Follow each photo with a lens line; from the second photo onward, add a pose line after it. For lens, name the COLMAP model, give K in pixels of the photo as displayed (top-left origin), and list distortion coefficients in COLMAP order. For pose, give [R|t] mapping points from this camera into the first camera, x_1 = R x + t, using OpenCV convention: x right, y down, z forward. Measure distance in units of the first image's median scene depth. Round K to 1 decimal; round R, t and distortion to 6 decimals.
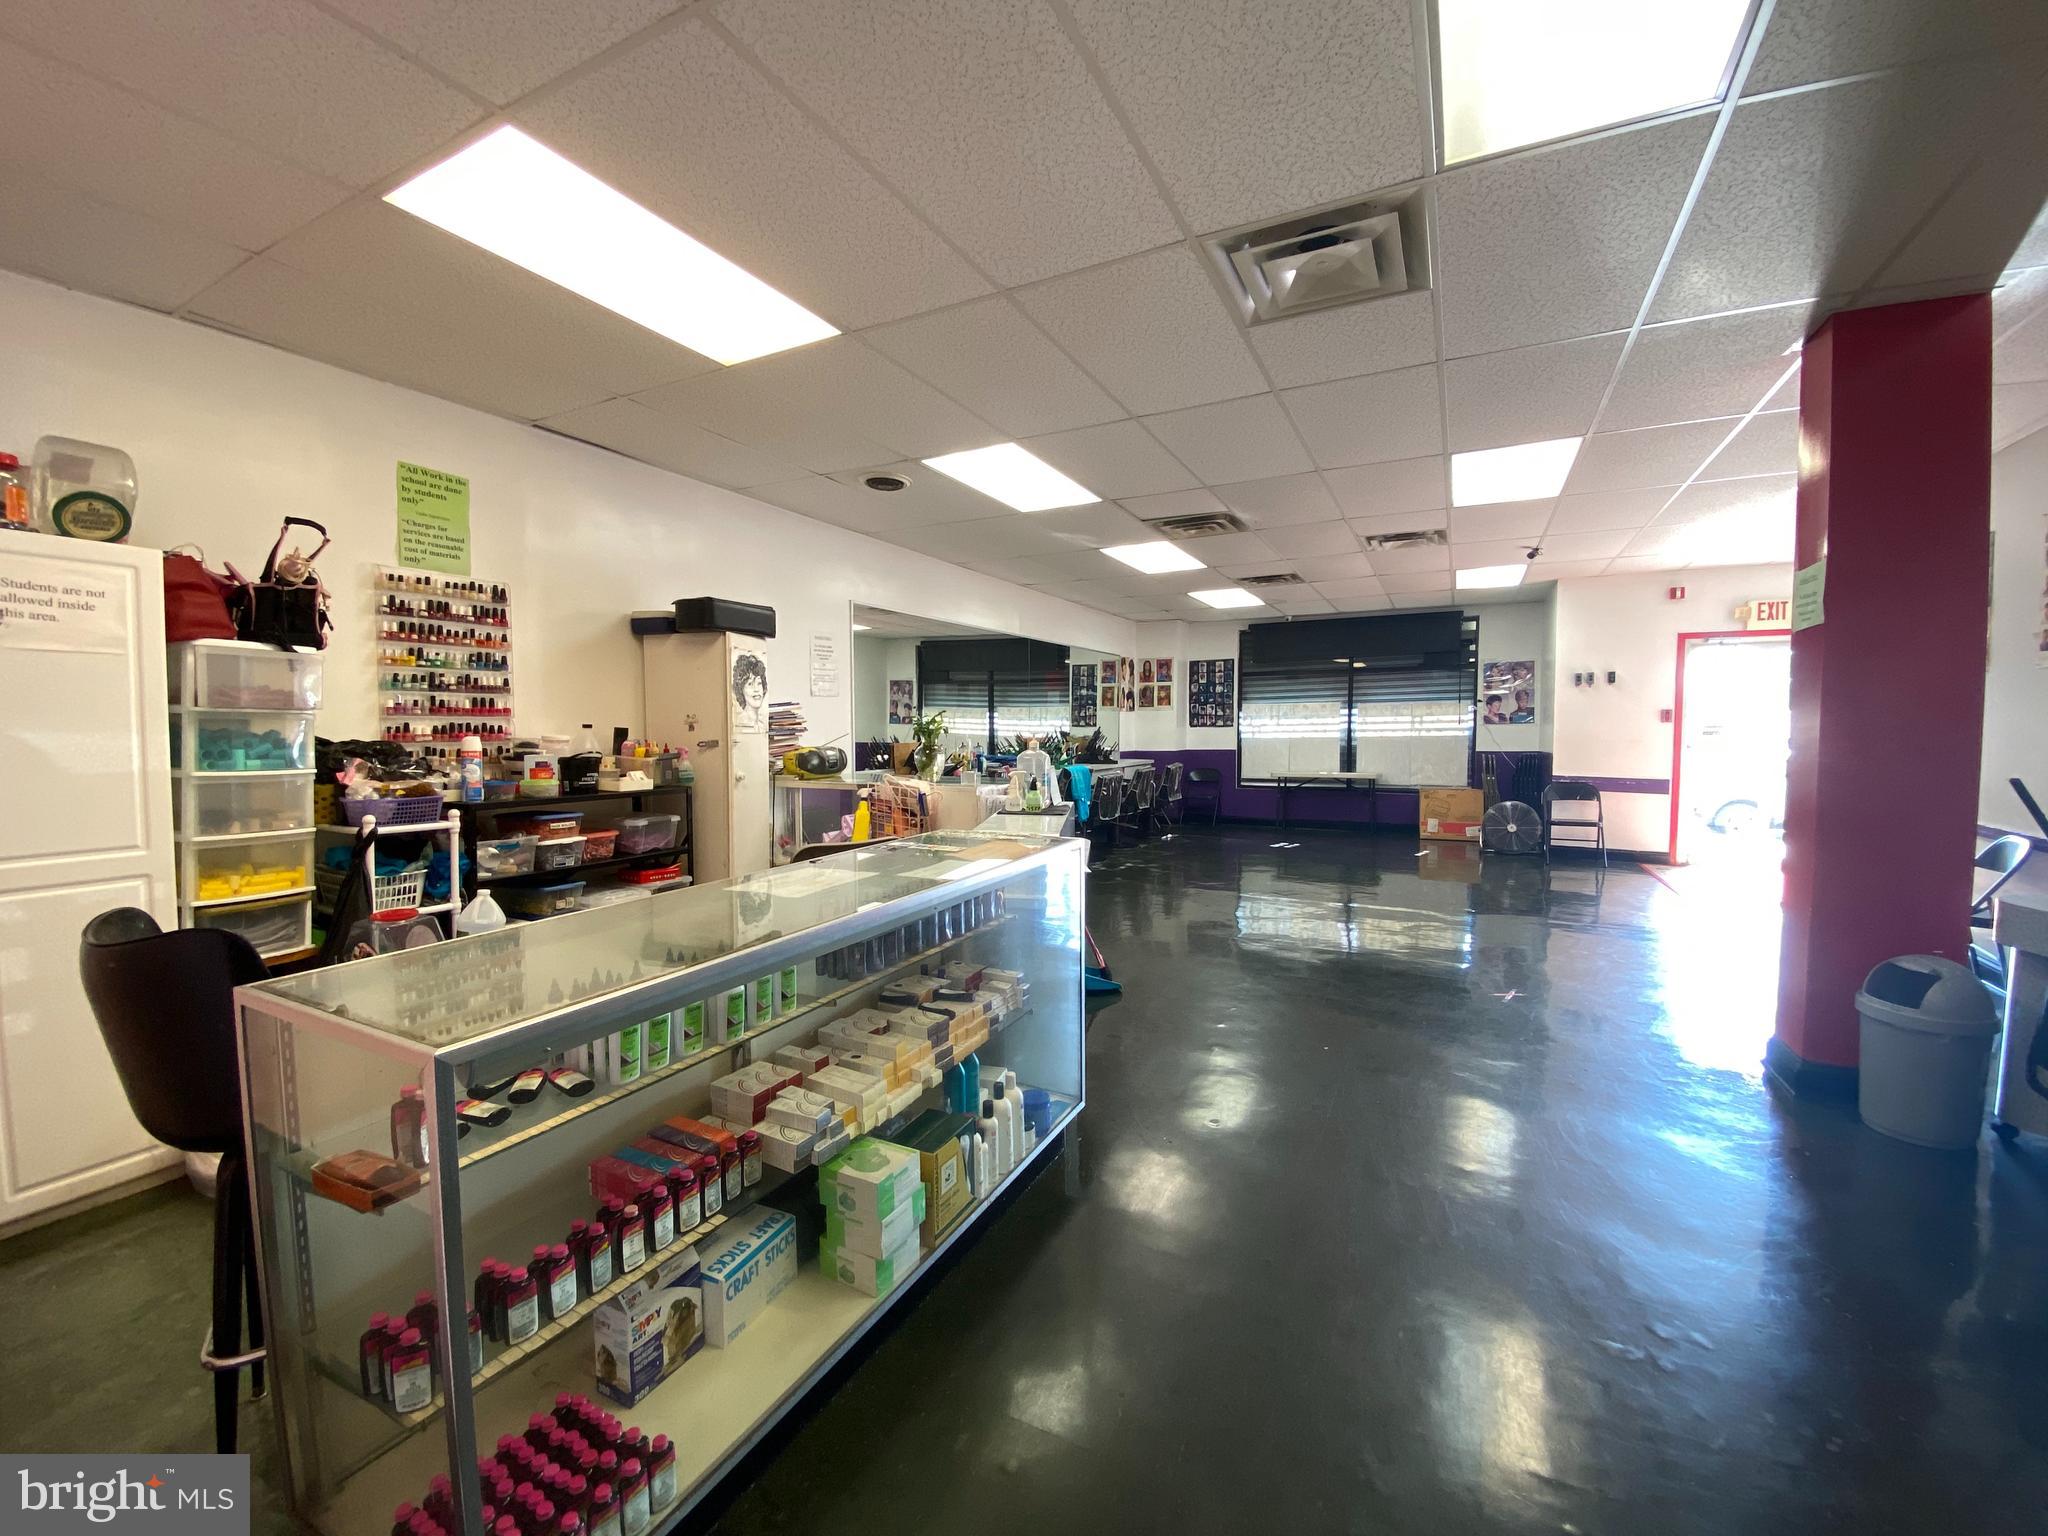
lens RADIAL K [[834.5, 0, 1026.8], [0, 834.5, 761.7], [0, 0, 1]] dist [0.000315, -0.010886]
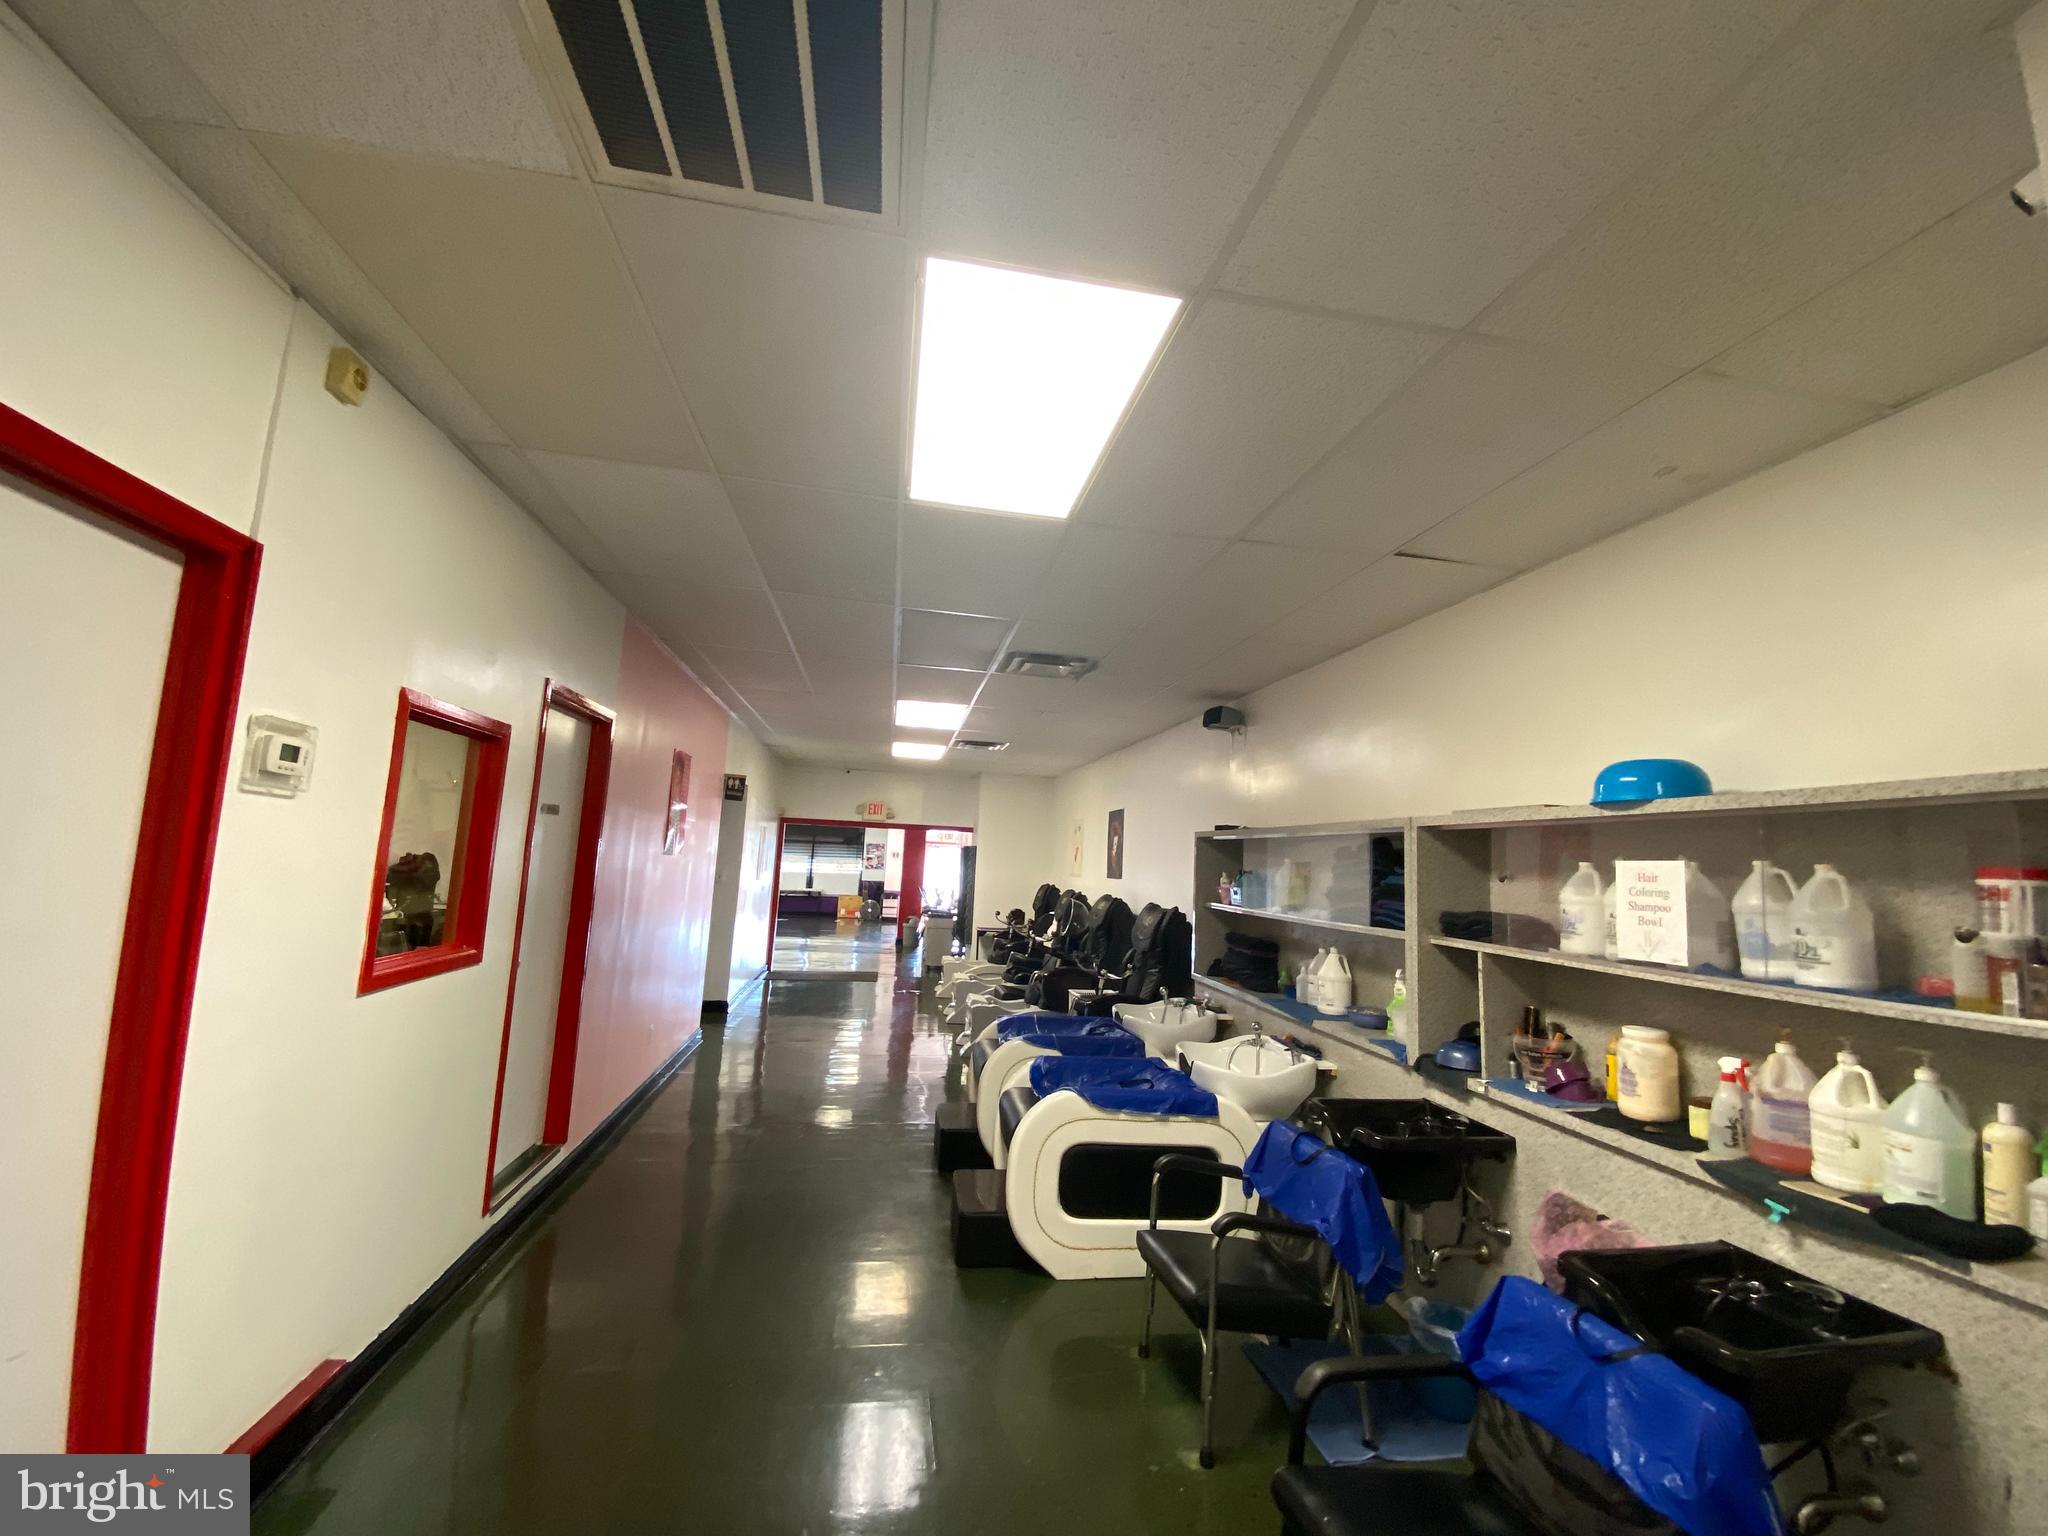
lens RADIAL K [[834.5, 0, 1025.6], [0, 834.5, 759.1], [0, 0, 1]] dist [0.000315, -0.010886]
pose [[0.791999, 0.113459, 0.599887, -0.559613], [-0.021031, 0.987067, -0.158922, 0.013920], [-0.610160, 0.113250, 0.784142, -1.195538]]
